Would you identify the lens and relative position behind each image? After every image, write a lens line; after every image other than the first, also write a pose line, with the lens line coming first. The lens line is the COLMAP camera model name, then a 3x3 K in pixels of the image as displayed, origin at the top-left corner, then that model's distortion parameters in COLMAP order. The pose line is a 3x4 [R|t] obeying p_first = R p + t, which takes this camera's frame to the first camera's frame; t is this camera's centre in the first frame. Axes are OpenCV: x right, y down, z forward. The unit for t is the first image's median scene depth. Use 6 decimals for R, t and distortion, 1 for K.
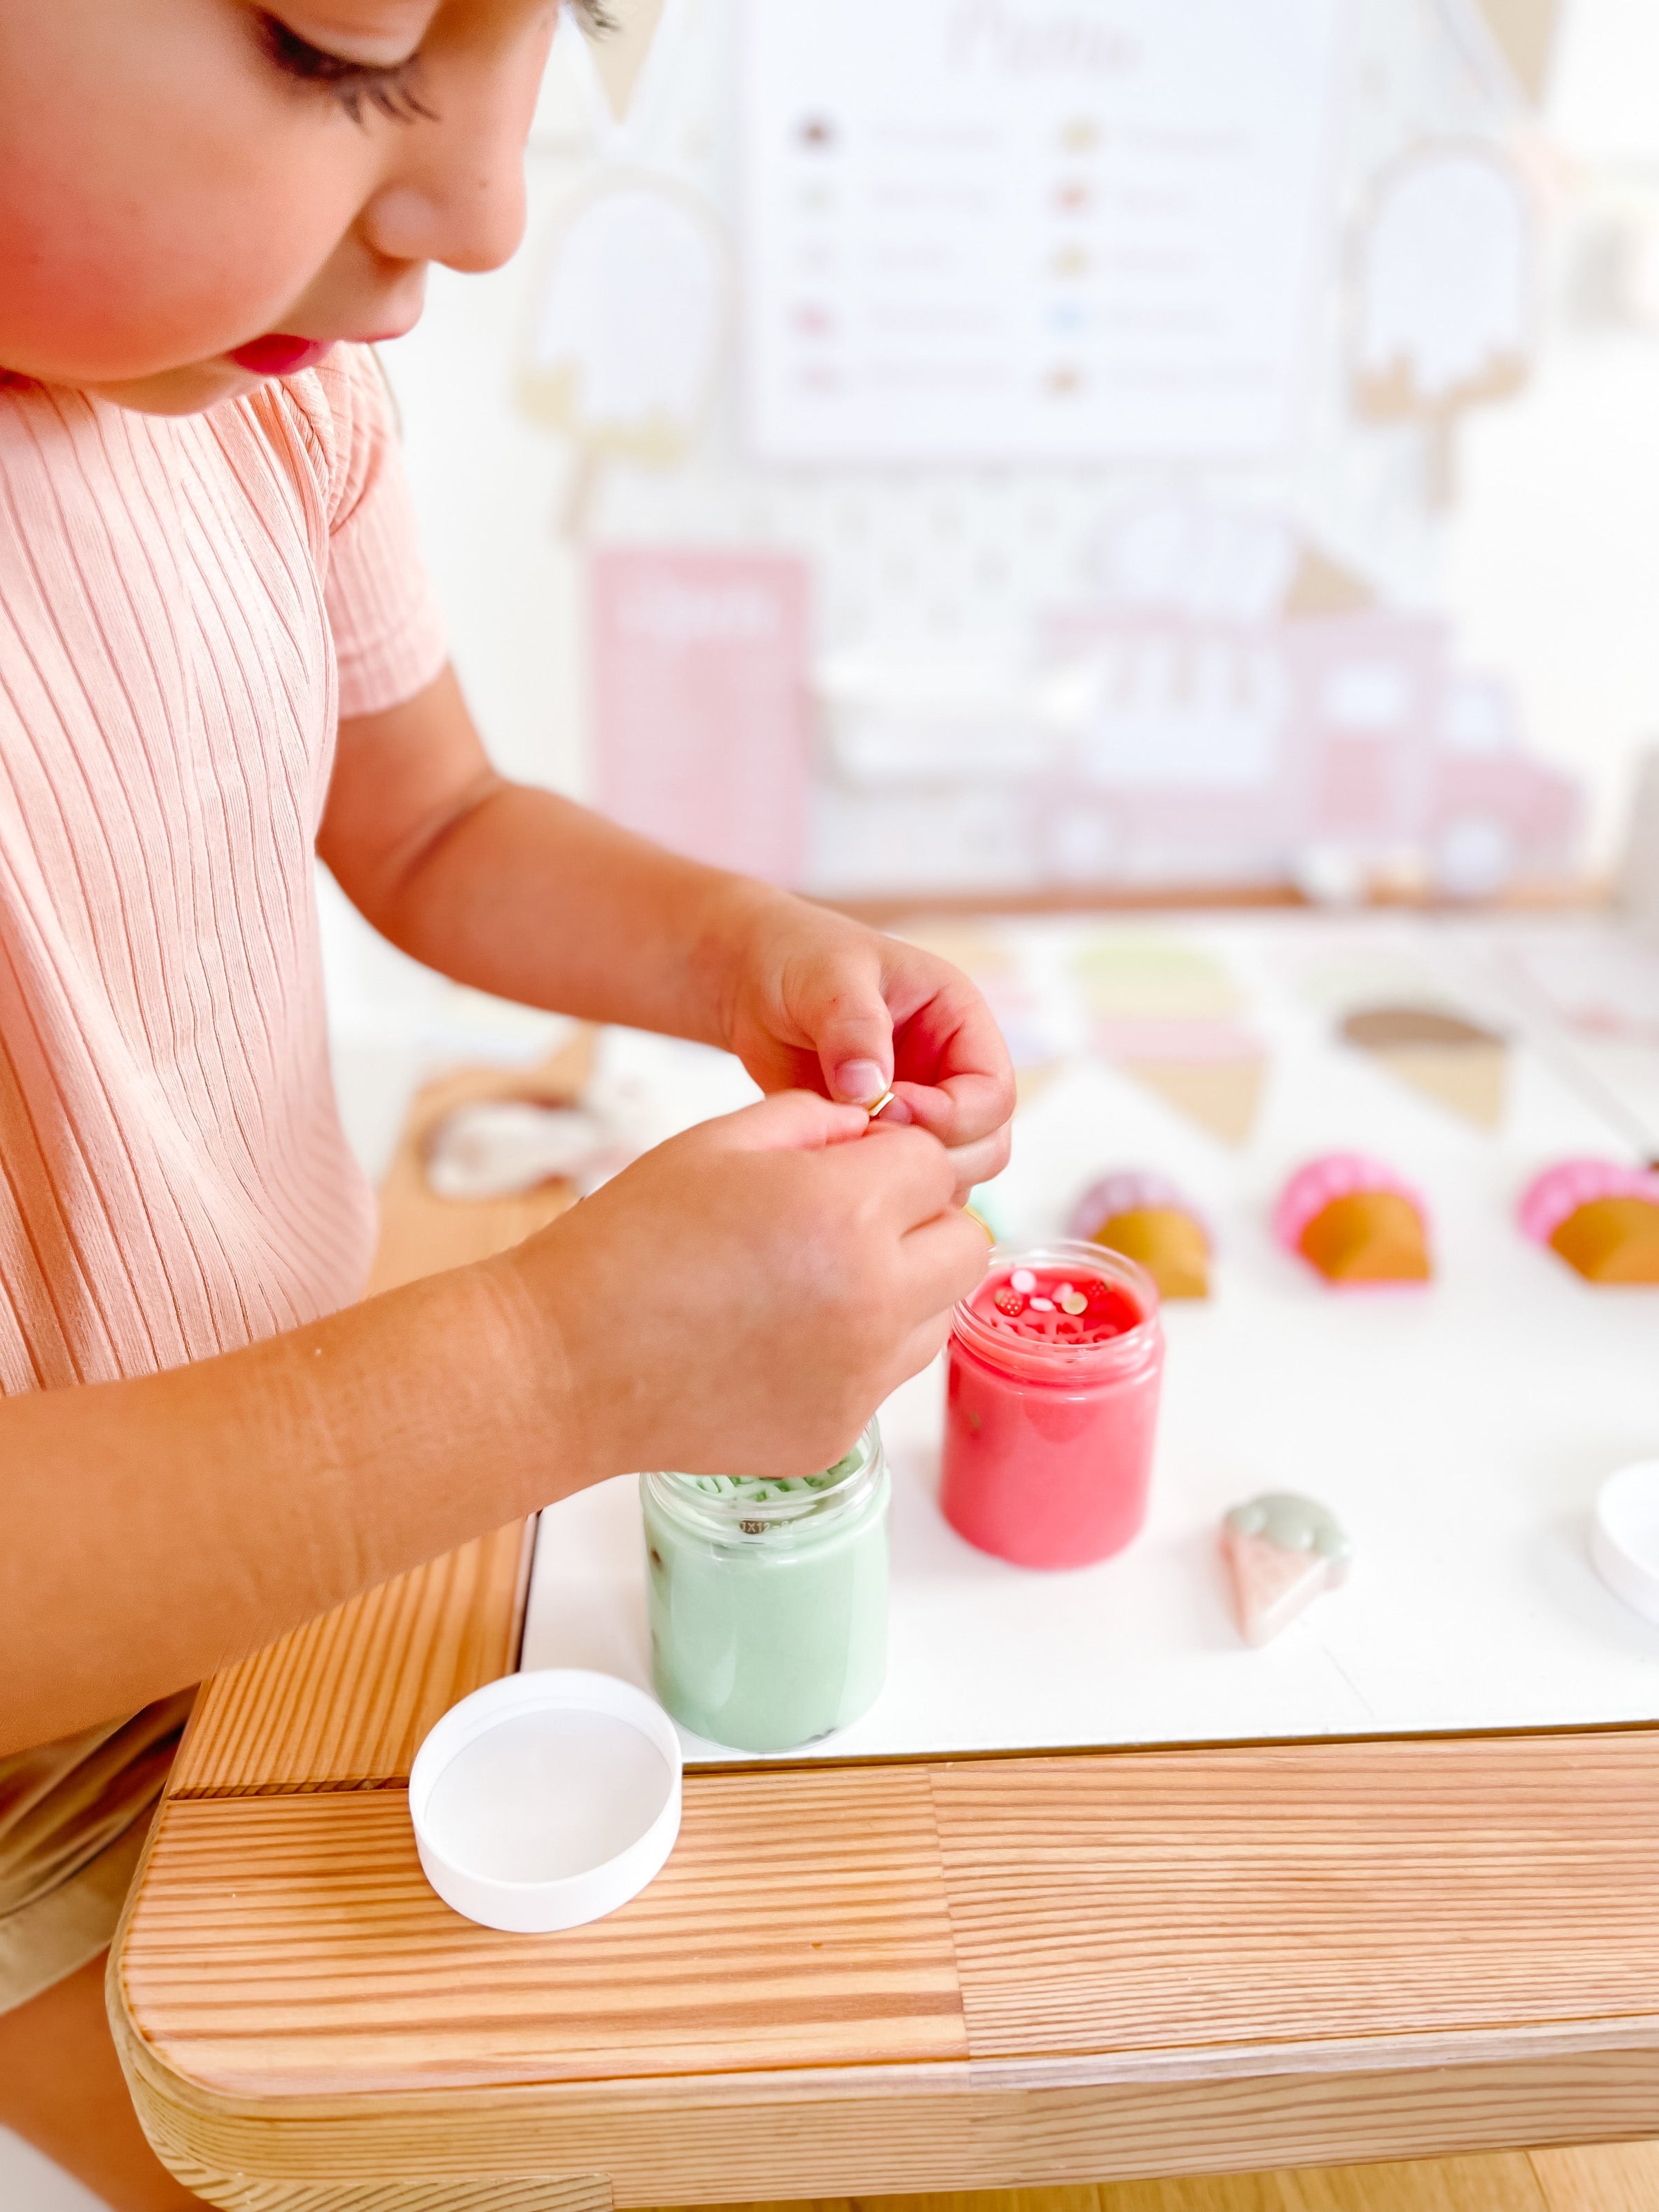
lens RADIAL K [[1706.5, 0, 835.0], [0, 1706.5, 1106.0], [0, 0, 1]] dist [0.065328, -0.096258]
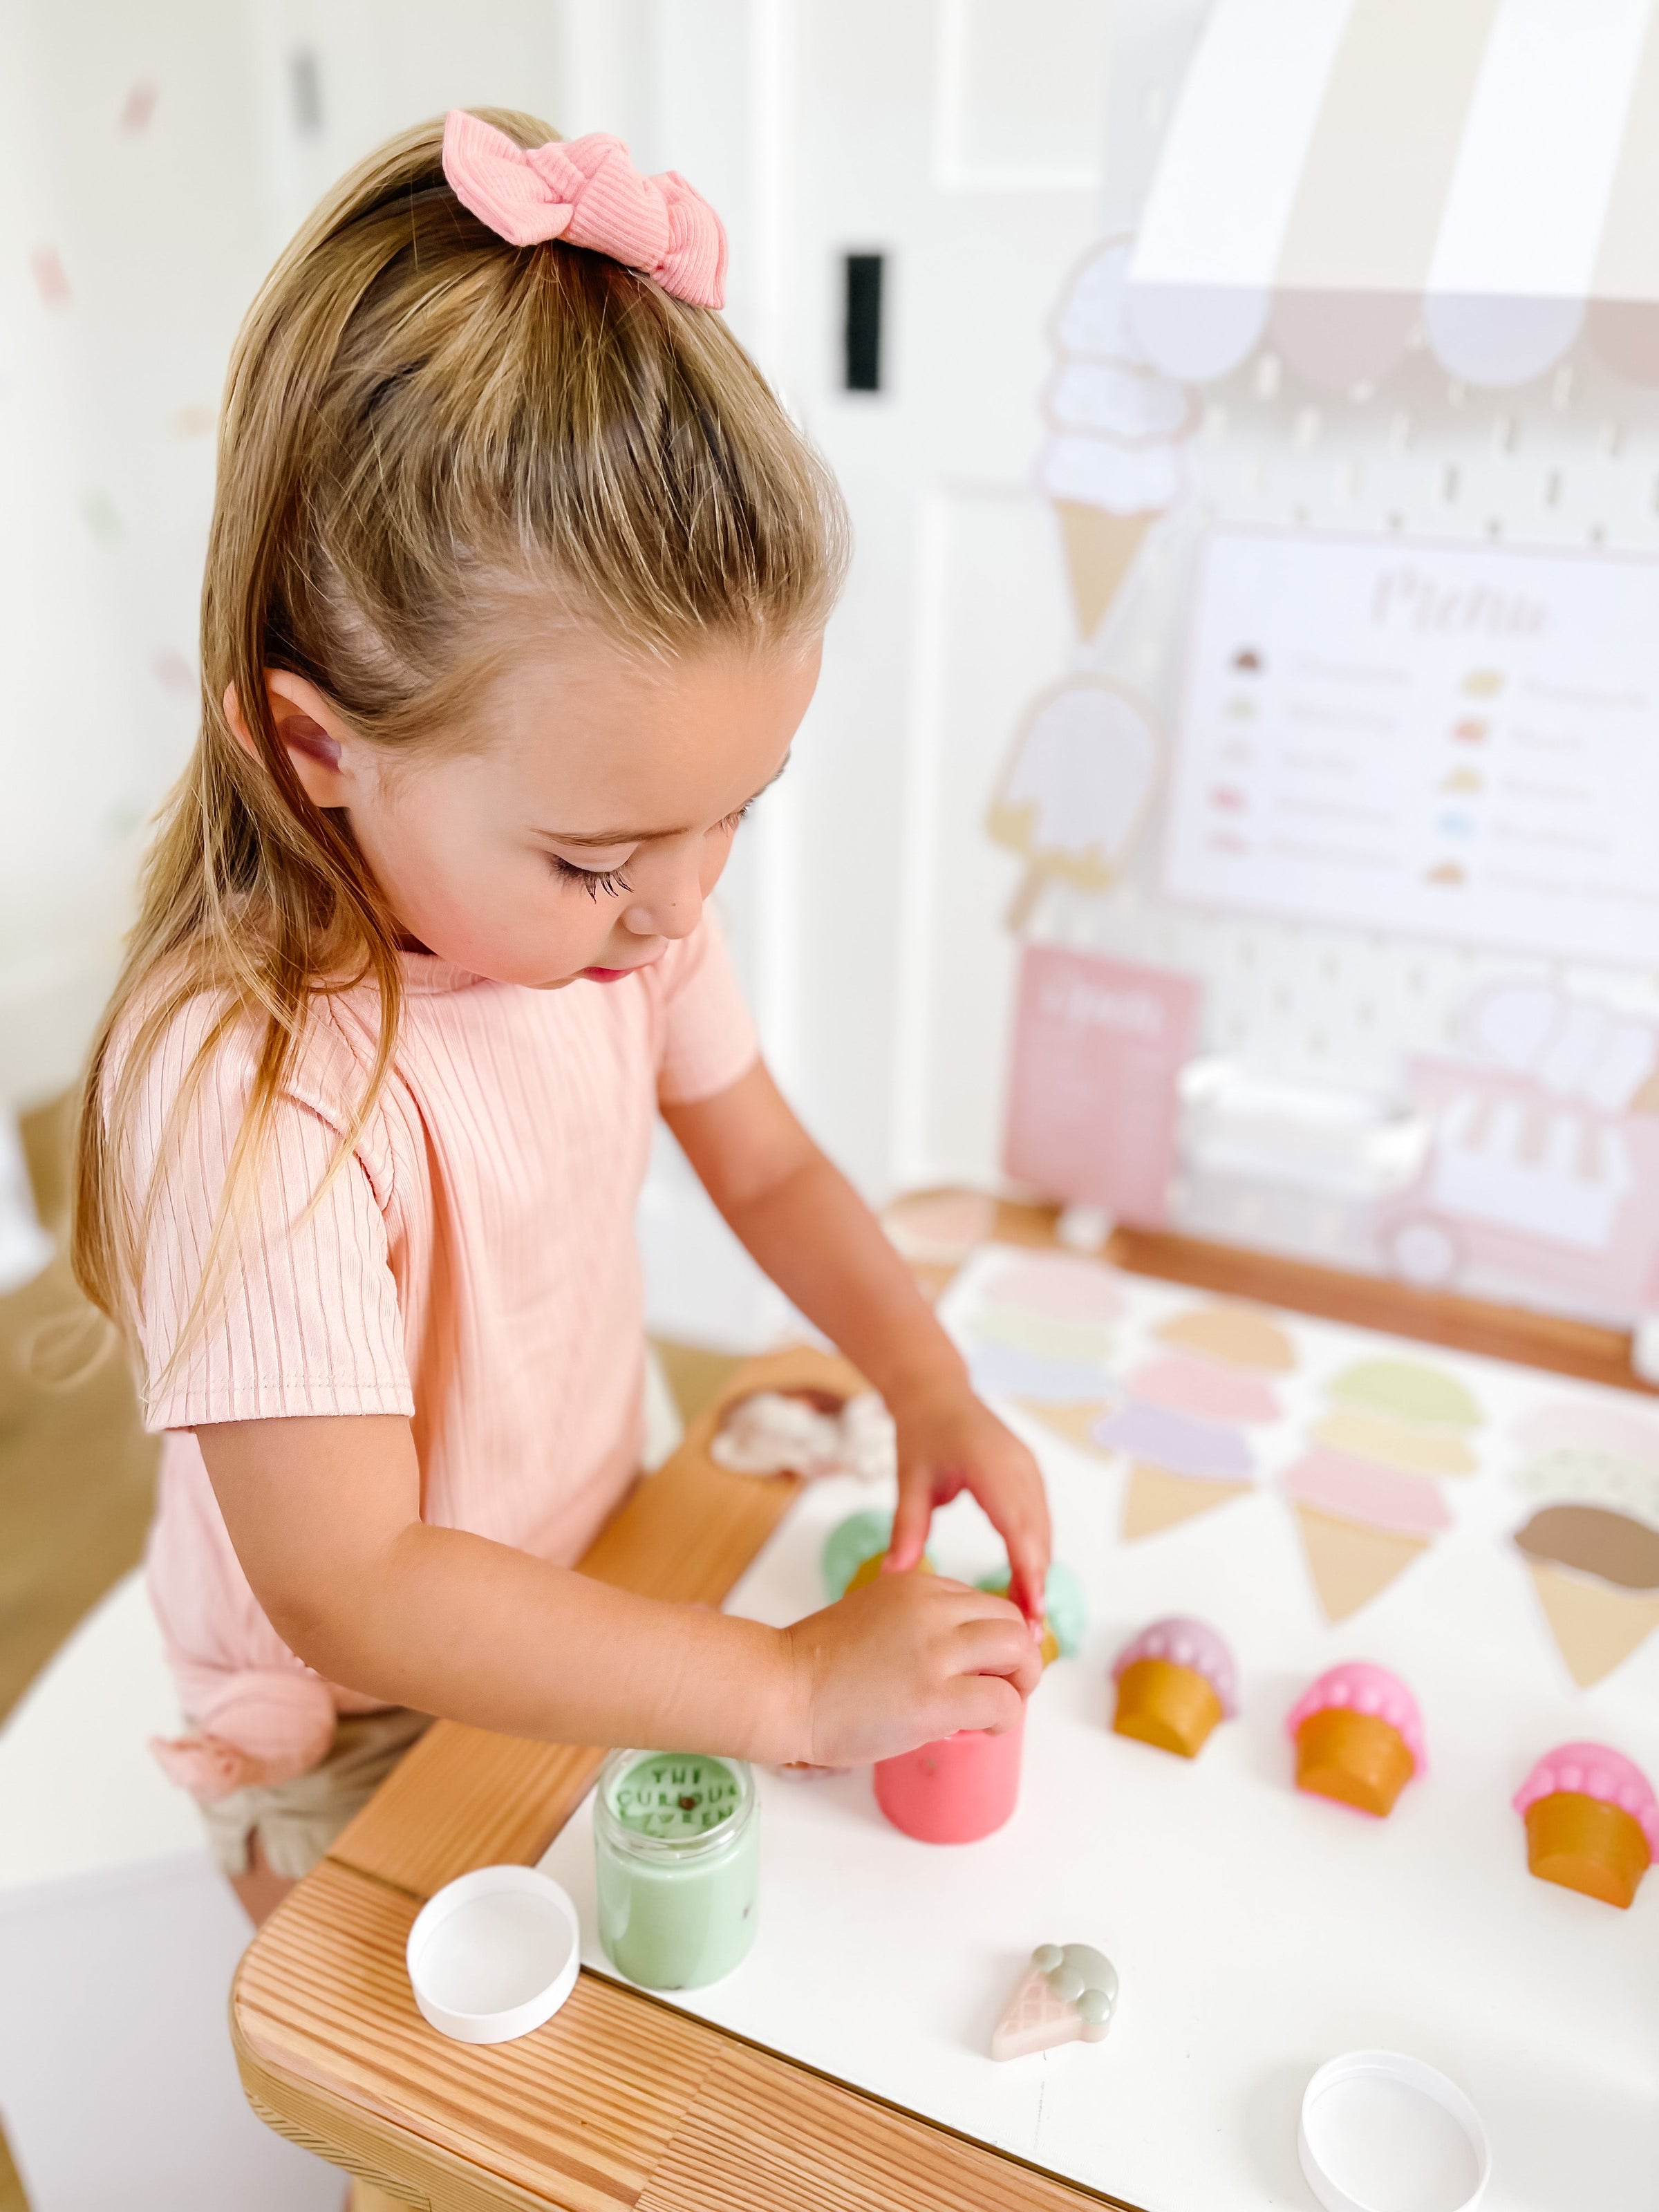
lens RADIAL K [[1700.5, 0, 833.6], [0, 1700.5, 1106.6], [0, 0, 1]] dist [0.066322, -0.094805]
pose [[0.884002, 0.214643, -0.415293, 0.565132], [-0.222367, 0.974491, 0.030326, -0.449388], [0.411209, 0.065539, 0.909182, -0.340344]]
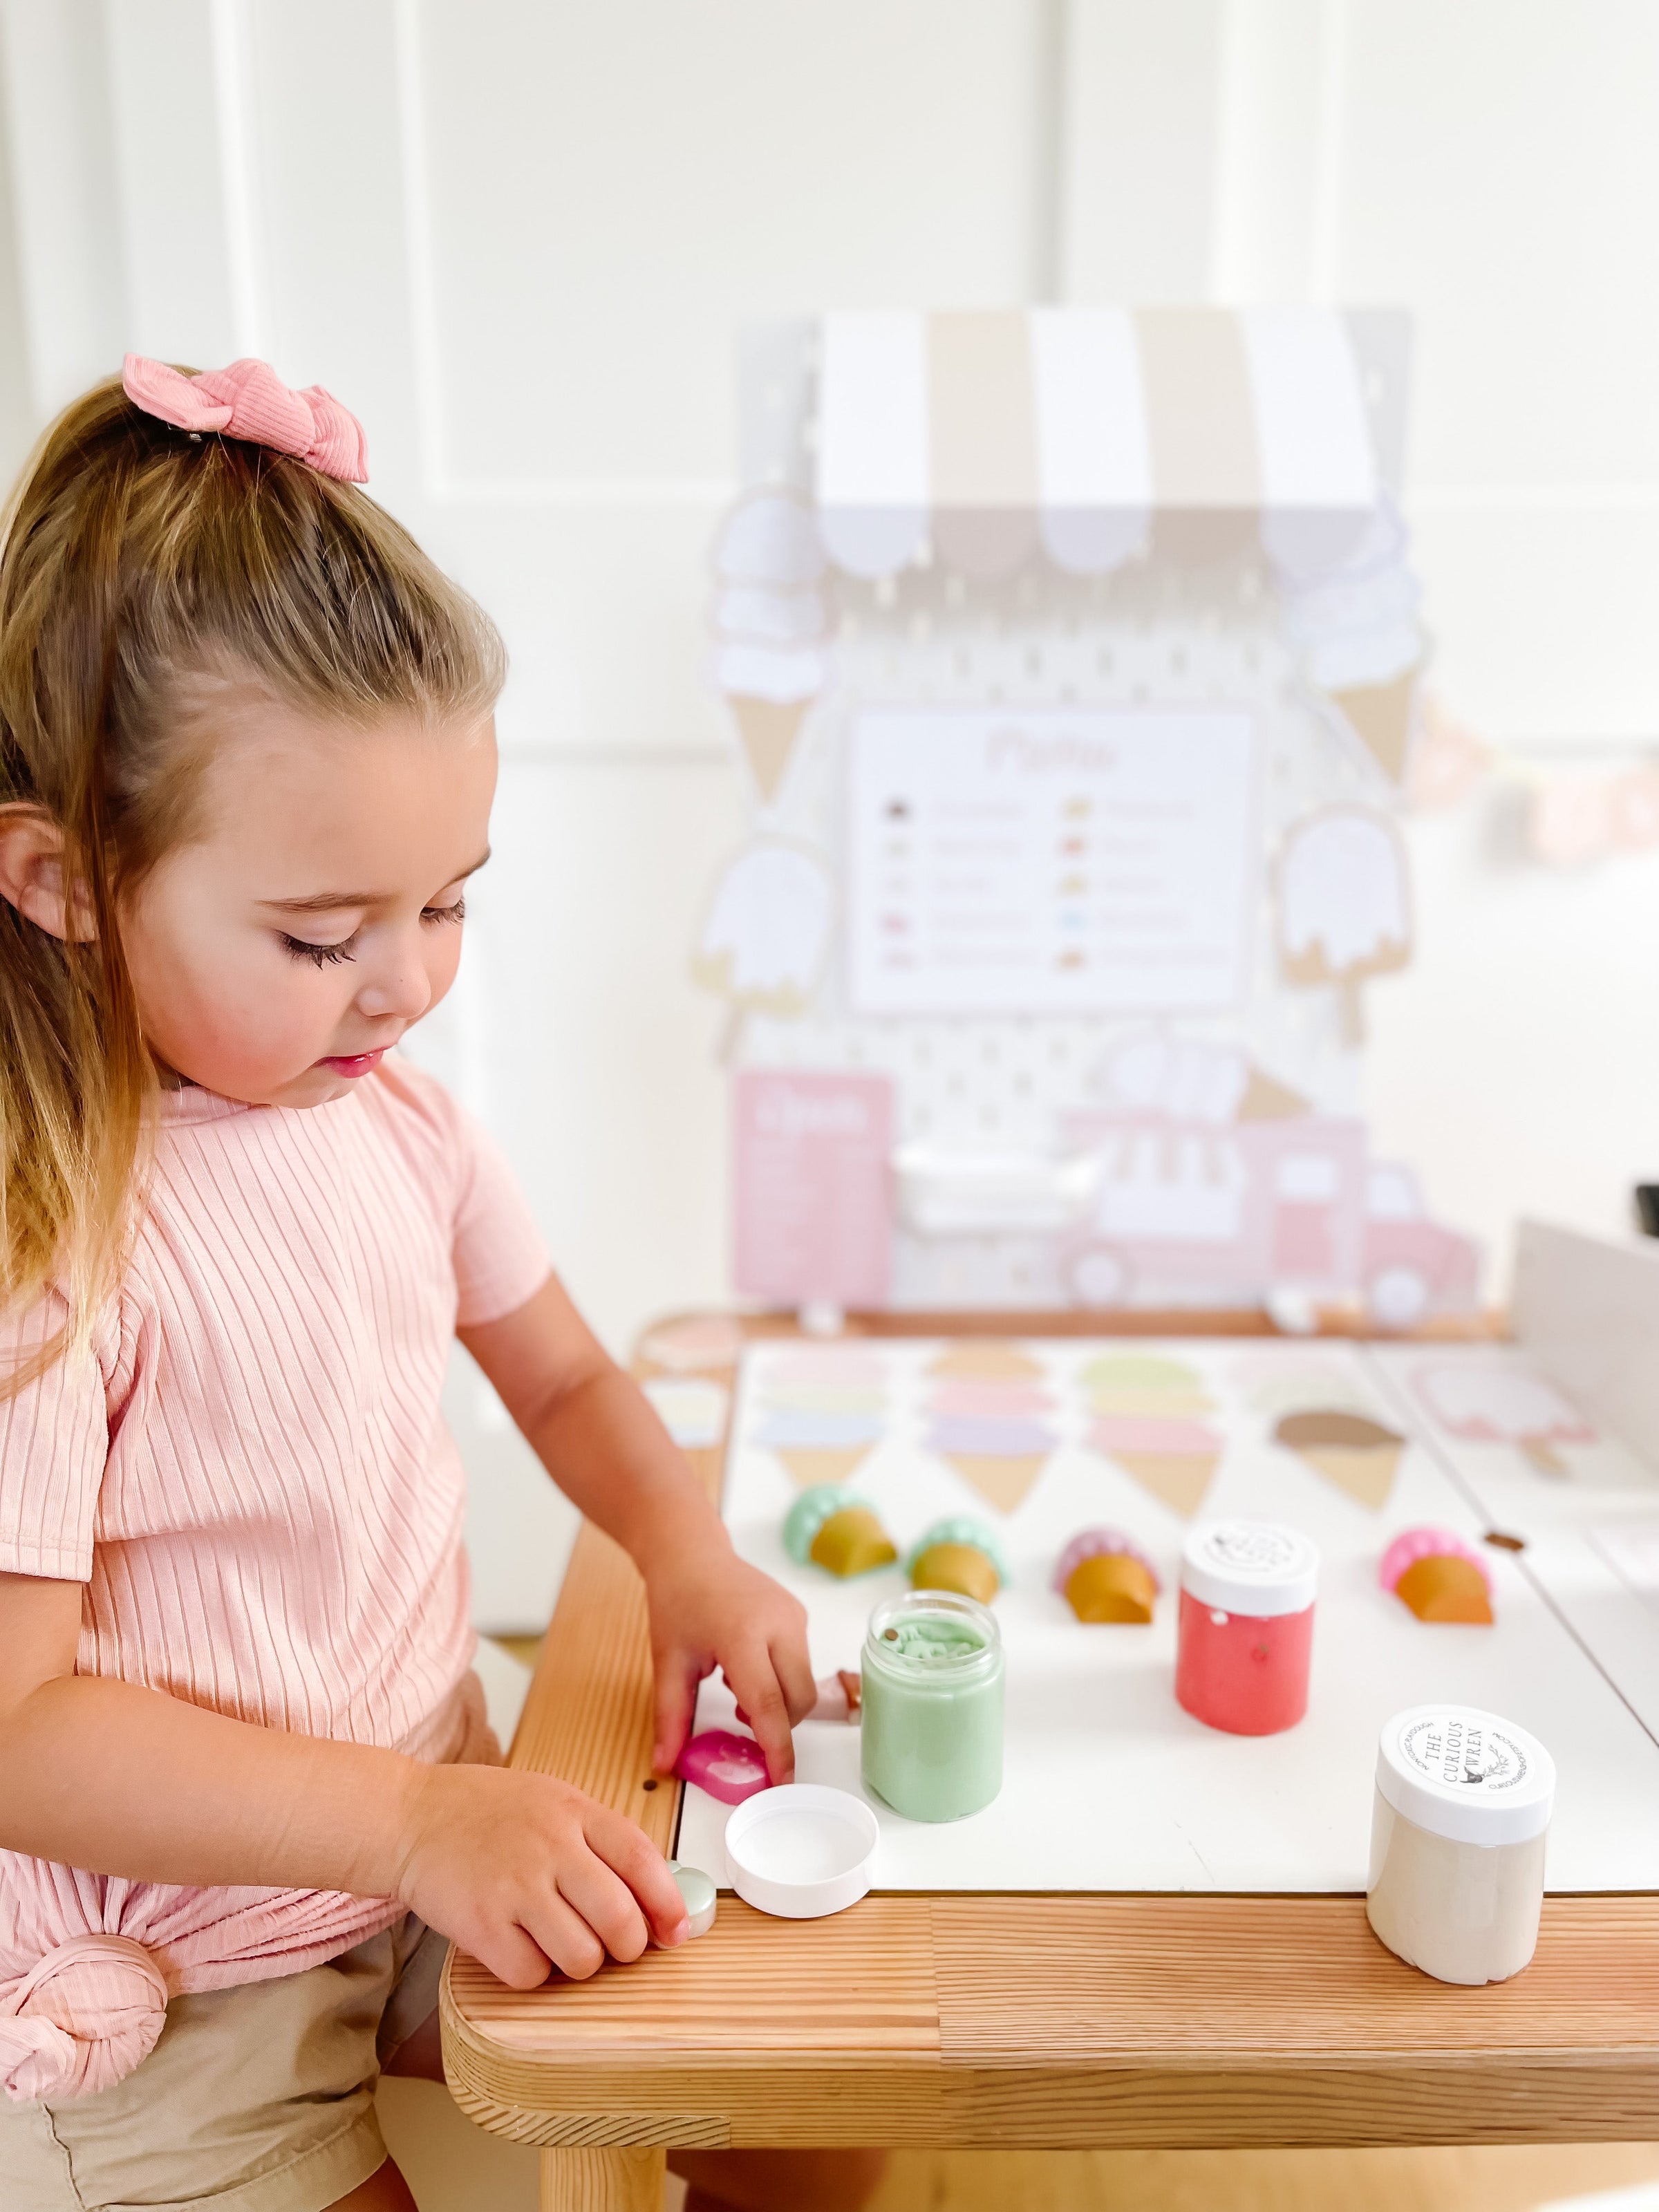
lens RADIAL K [[1691.5, 0, 829.5], [0, 1691.5, 1106.0], [0, 0, 1]] dist [0.055787, -0.086086]
pose [[0.997527, 0.007427, -0.069884, 0.065661], [-0.022370, 0.976237, -0.215548, 0.004192], [0.066623, 0.216579, 0.973989, -0.714458]]
